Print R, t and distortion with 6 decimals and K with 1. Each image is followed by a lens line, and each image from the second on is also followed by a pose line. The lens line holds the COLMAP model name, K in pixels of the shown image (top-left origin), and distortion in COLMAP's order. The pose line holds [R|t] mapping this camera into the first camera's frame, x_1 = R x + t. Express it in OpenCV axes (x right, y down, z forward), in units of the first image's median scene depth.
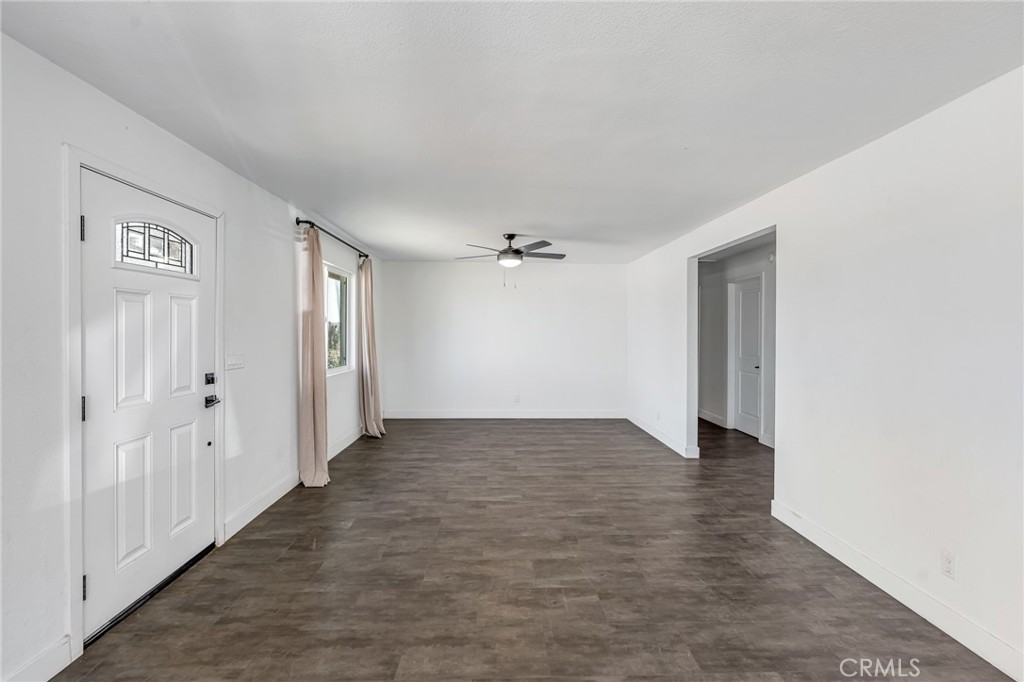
lens RADIAL K [[451.4, 0, 520.4], [0, 451.4, 337.2], [0, 0, 1]] dist [0.014362, -0.000159]
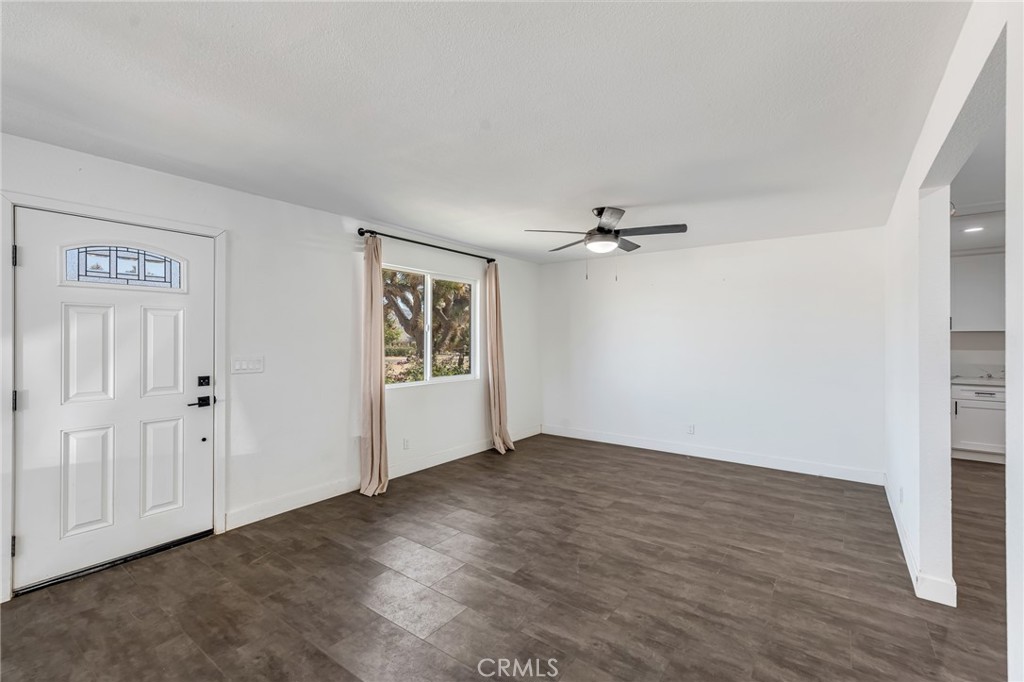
lens RADIAL K [[451.4, 0, 510.9], [0, 451.4, 339.7], [0, 0, 1]] dist [0.014362, -0.000159]
pose [[0.779238, -0.000212, -0.626729, 0.595570], [-0.008028, 0.999915, -0.010320, -0.004707], [0.626677, 0.013074, 0.779169, 0.595478]]
